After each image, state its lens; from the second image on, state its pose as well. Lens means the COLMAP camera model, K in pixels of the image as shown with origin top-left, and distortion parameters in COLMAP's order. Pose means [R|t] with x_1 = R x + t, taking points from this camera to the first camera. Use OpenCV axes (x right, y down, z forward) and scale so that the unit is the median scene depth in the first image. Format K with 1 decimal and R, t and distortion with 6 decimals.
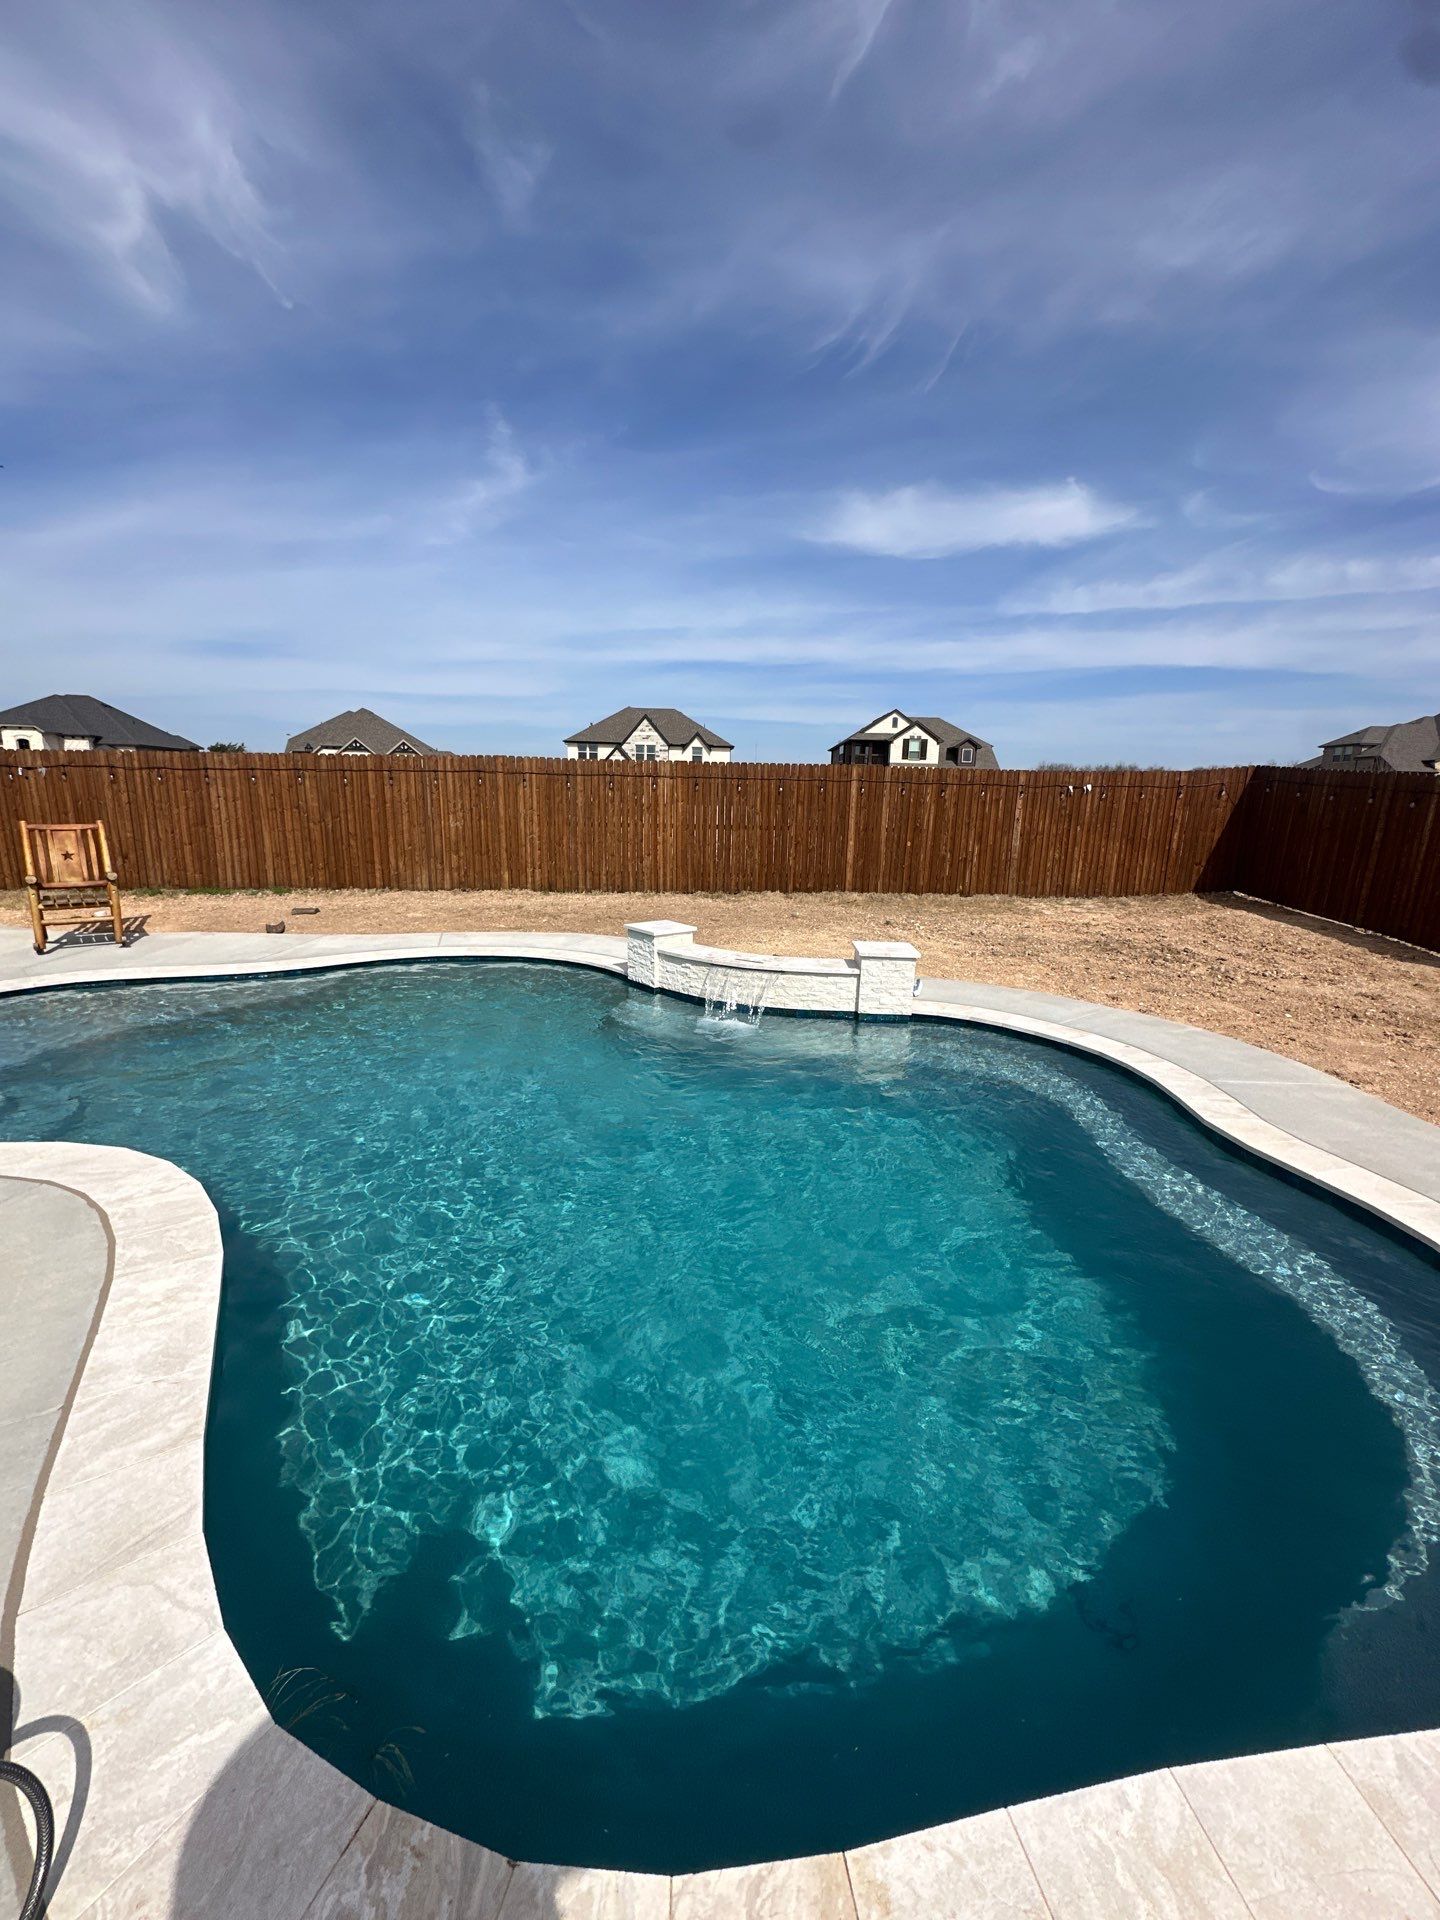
lens RADIAL K [[764.1, 0, 699.1], [0, 764.1, 992.7], [0, 0, 1]] dist [-0.001797, 0.000076]
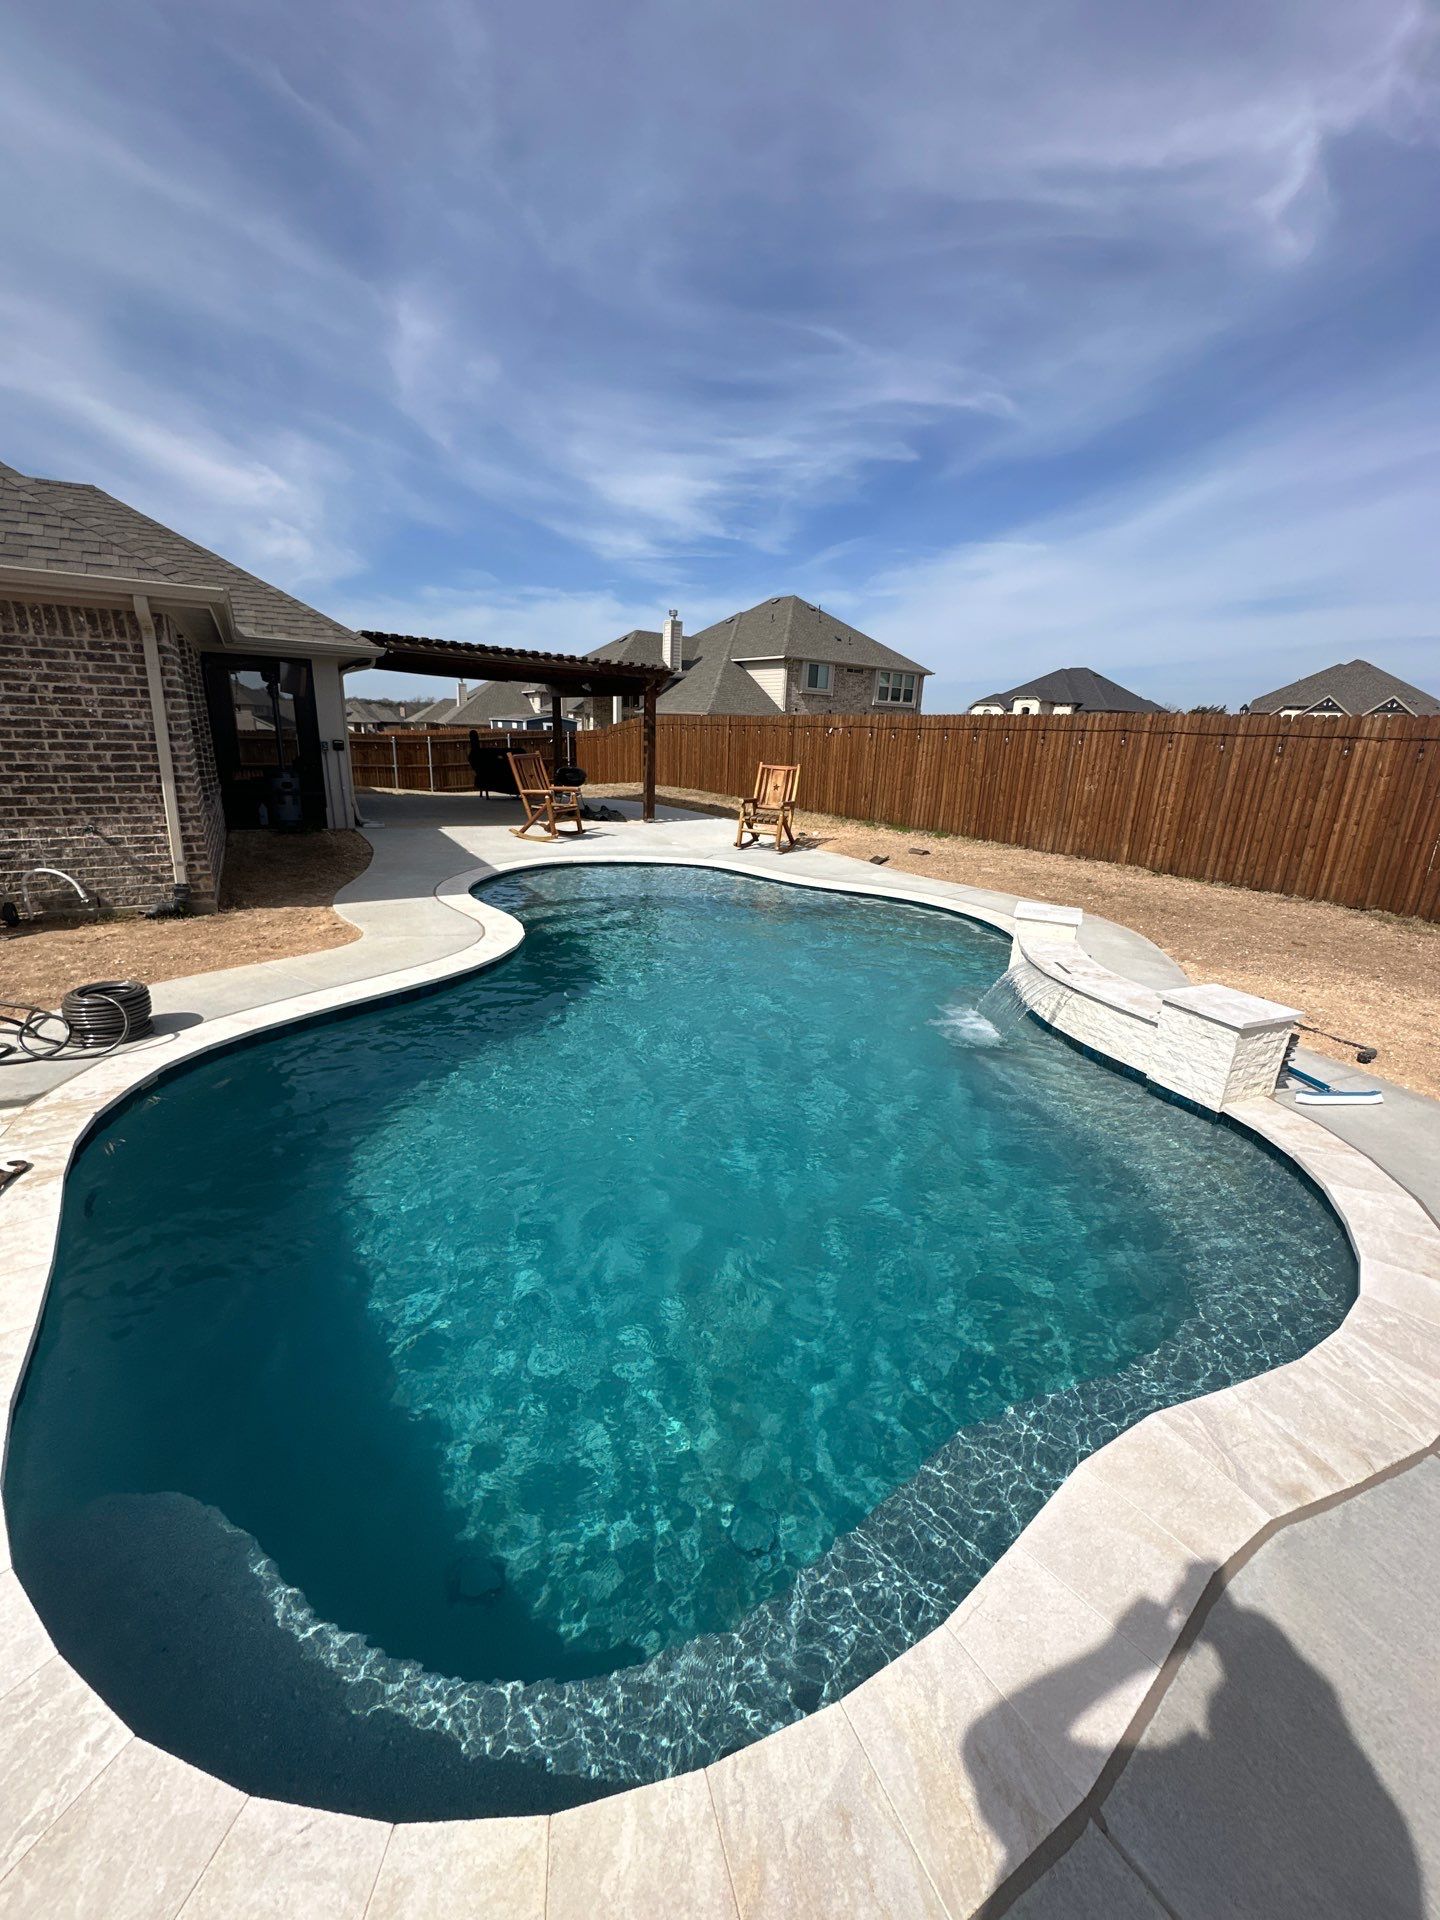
lens RADIAL K [[764.1, 0, 719.3], [0, 764.1, 968.7], [0, 0, 1]] dist [-0.001797, 0.000076]
pose [[0.430676, 0.268586, -0.861614, 0.354857], [-0.255681, 0.951888, 0.168925, -0.049521], [0.865532, 0.147546, 0.478628, 0.185014]]
